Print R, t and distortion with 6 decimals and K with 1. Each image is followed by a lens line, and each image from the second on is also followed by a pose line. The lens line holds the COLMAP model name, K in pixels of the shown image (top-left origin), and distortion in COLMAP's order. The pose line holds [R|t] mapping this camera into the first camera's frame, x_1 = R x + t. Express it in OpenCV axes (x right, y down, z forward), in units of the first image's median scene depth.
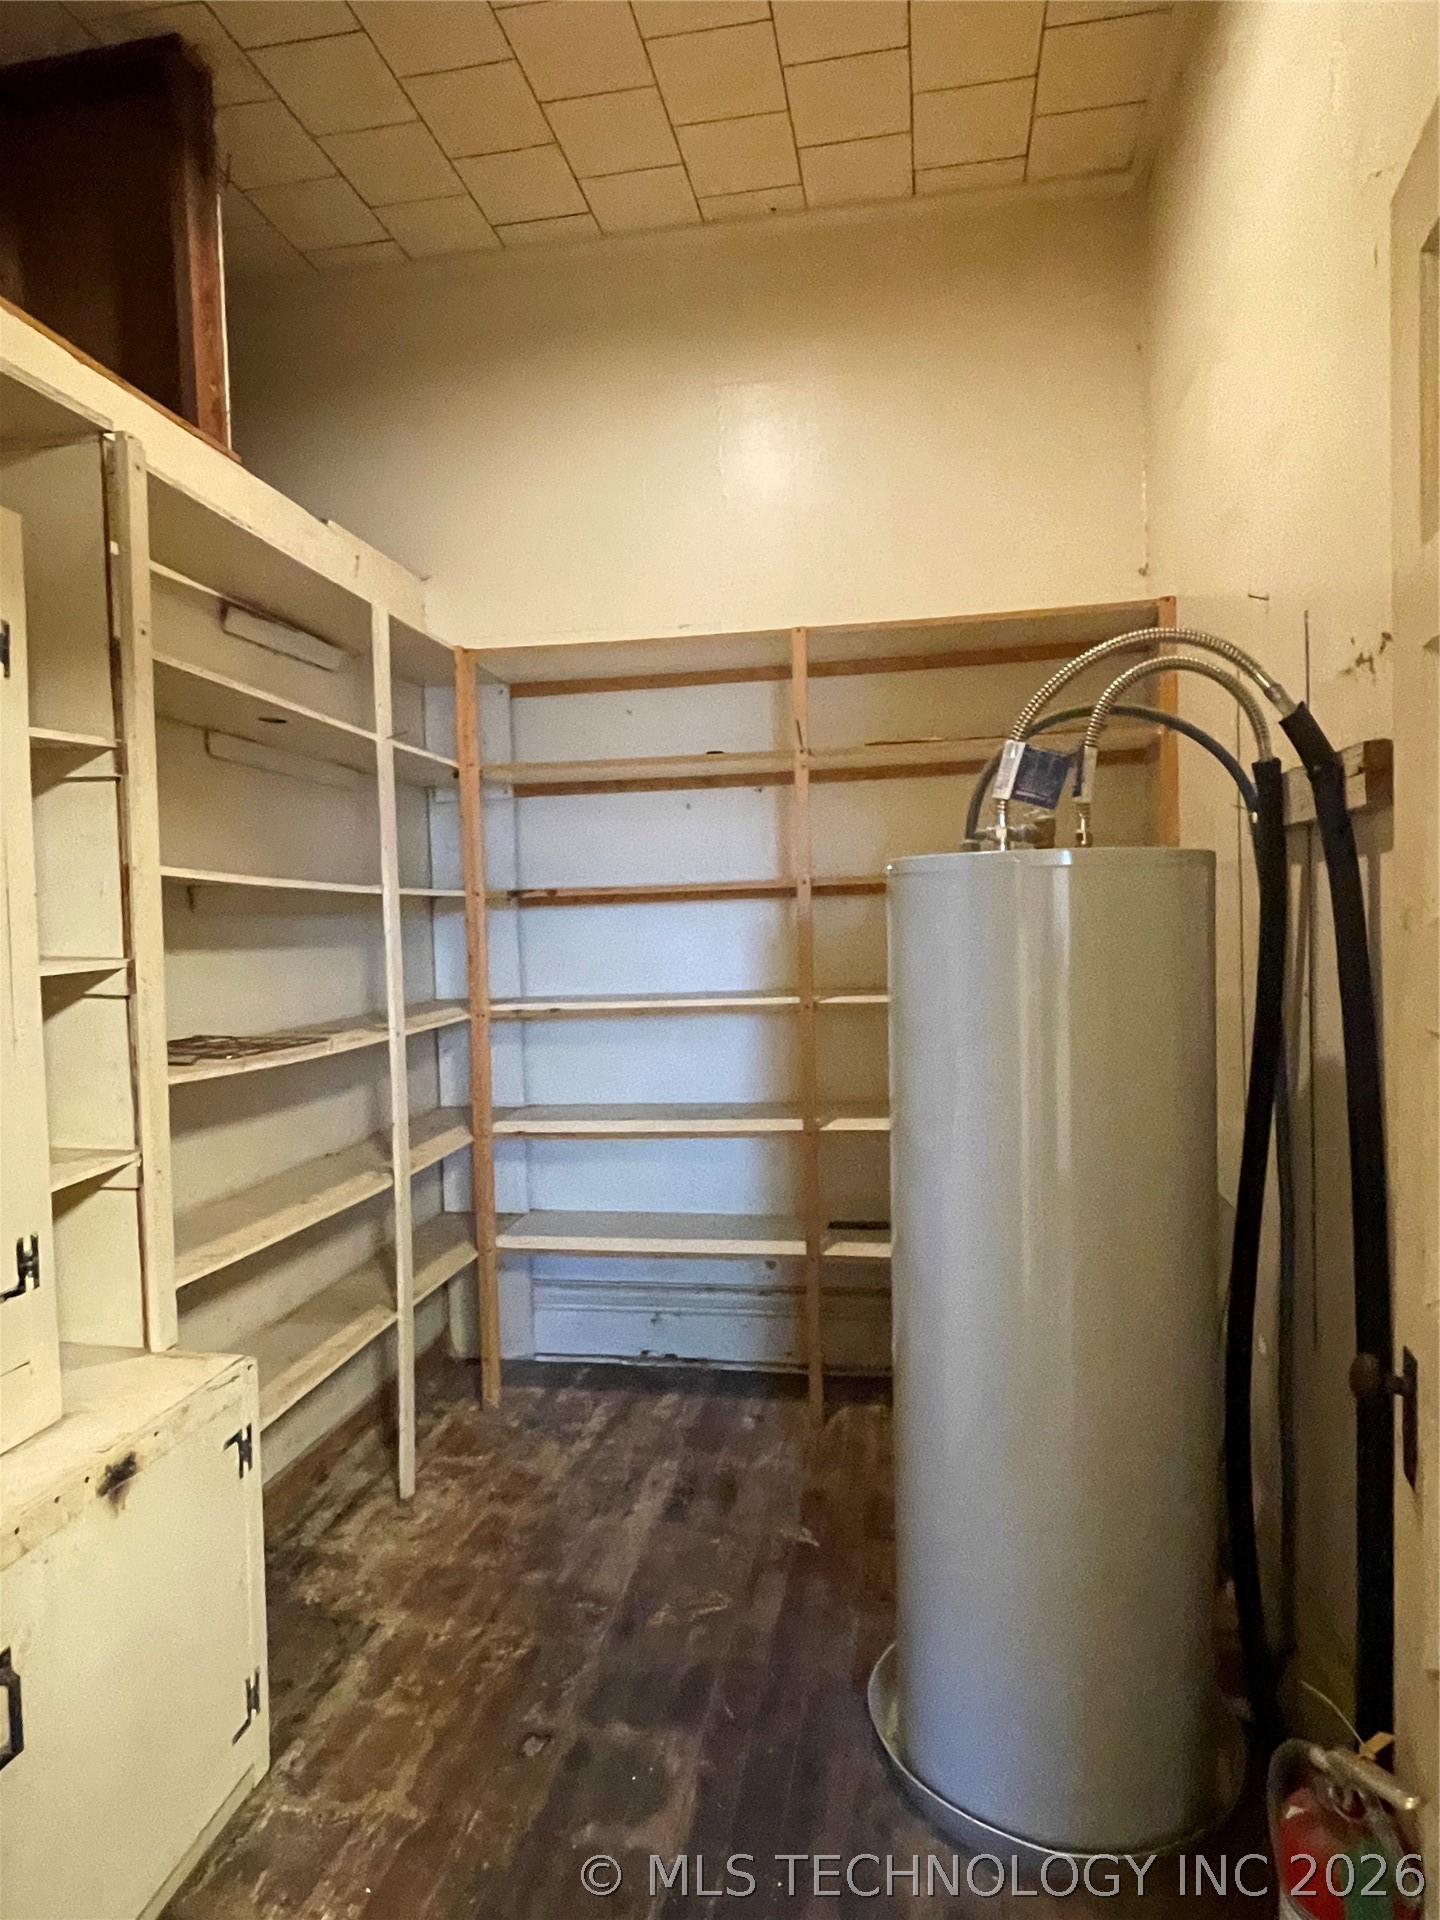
lens RADIAL K [[1151.5, 0, 720.6], [0, 1151.5, 954.1], [0, 0, 1]] dist [0.005963, -0.008797]
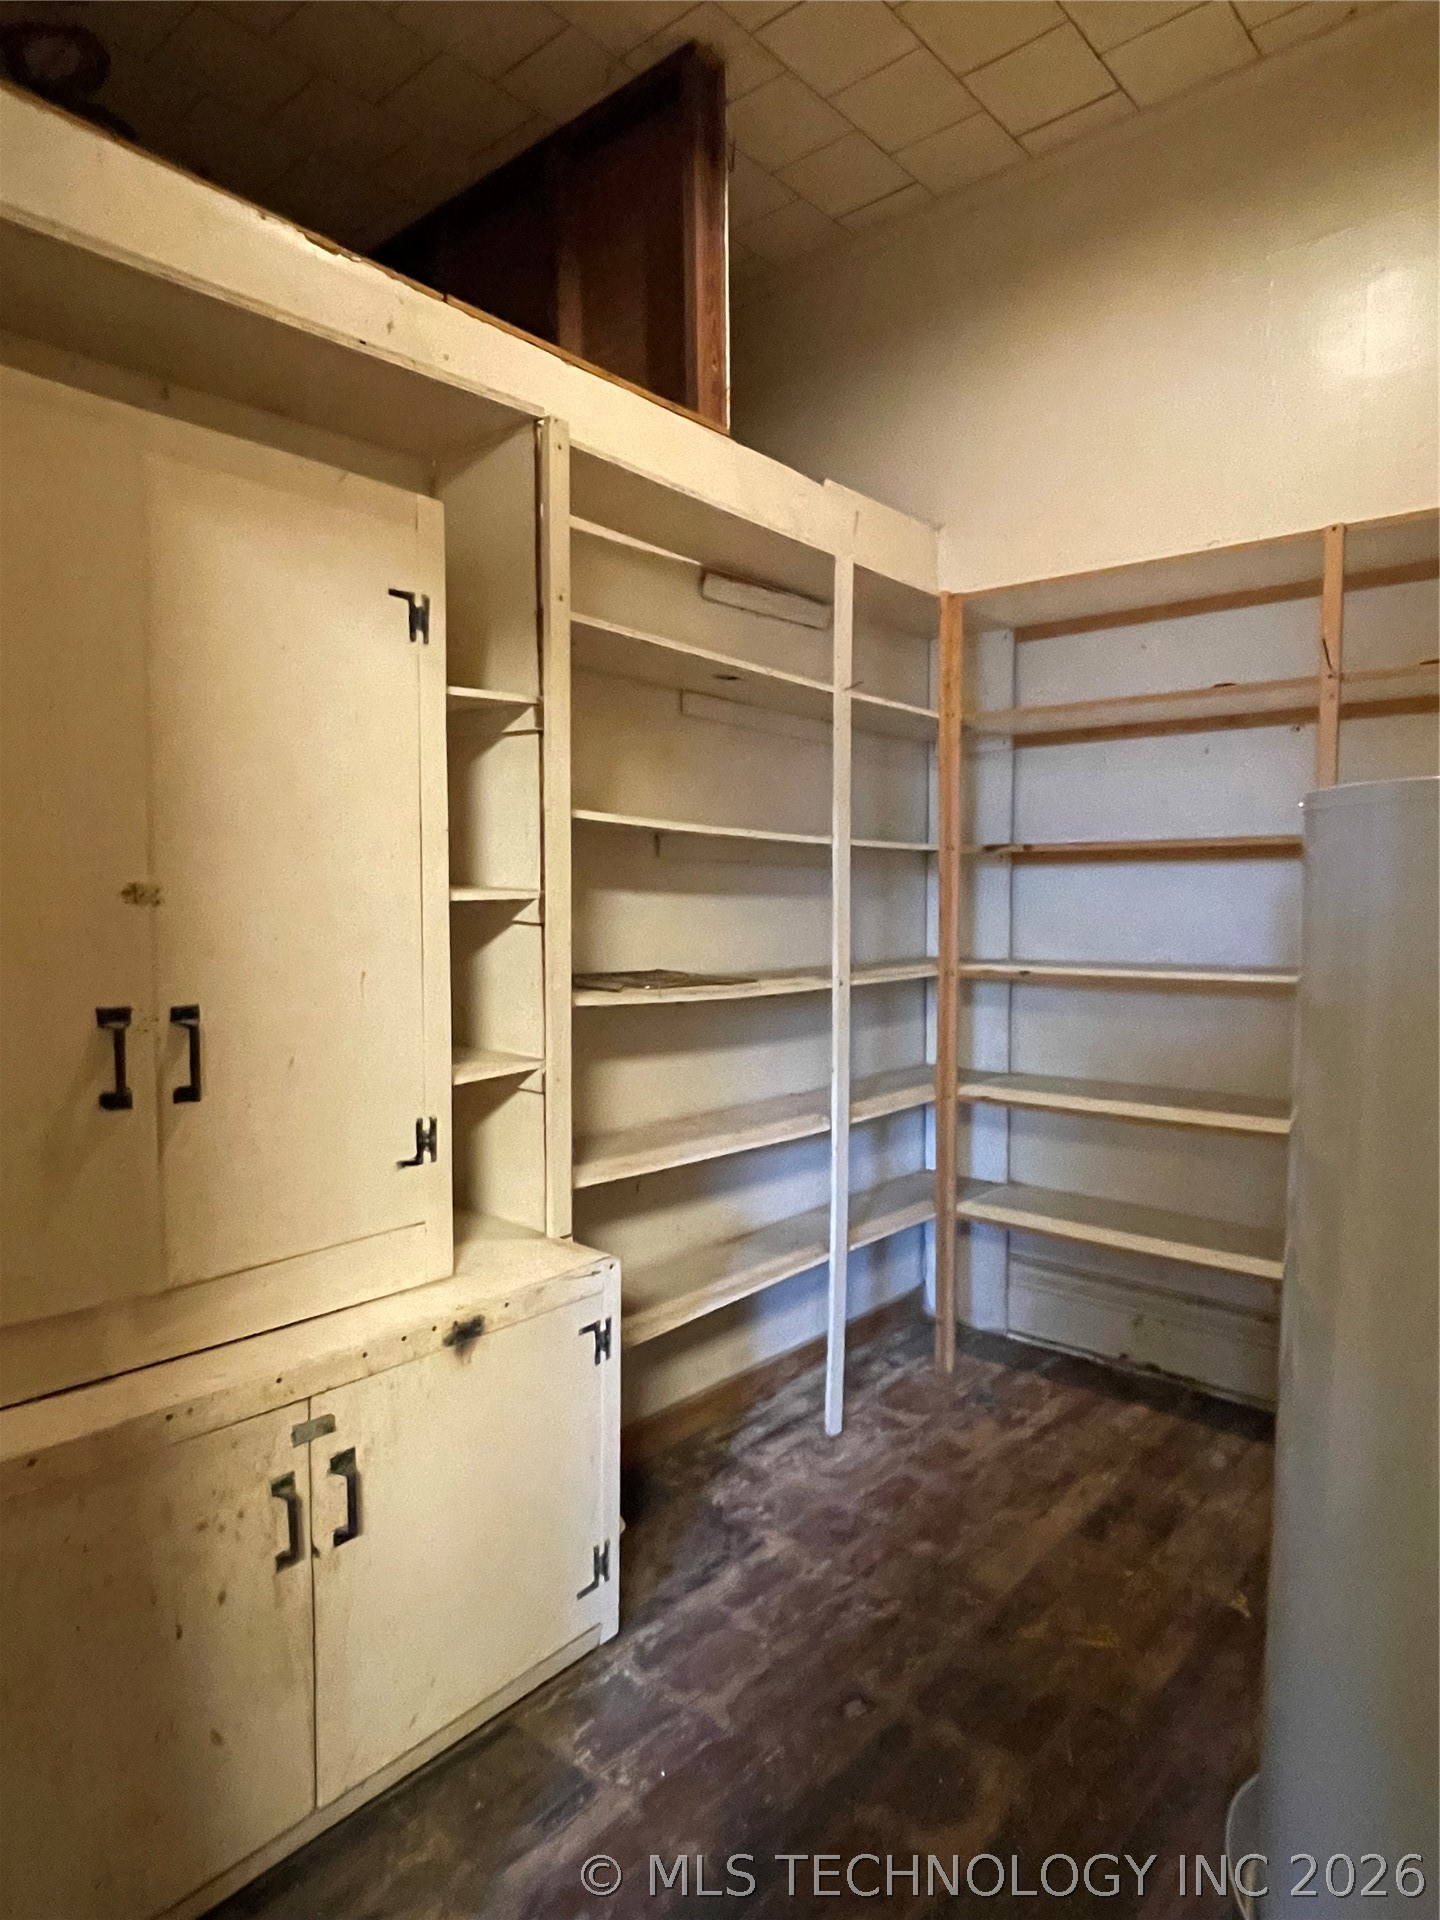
lens RADIAL K [[1151.5, 0, 719.1], [0, 1151.5, 957.6], [0, 0, 1]] dist [0.005963, -0.008797]
pose [[0.860500, 0.058760, -0.506050, 0.146438], [-0.043935, 0.998185, 0.041196, 0.010635], [0.507552, -0.013216, 0.861520, 0.077894]]
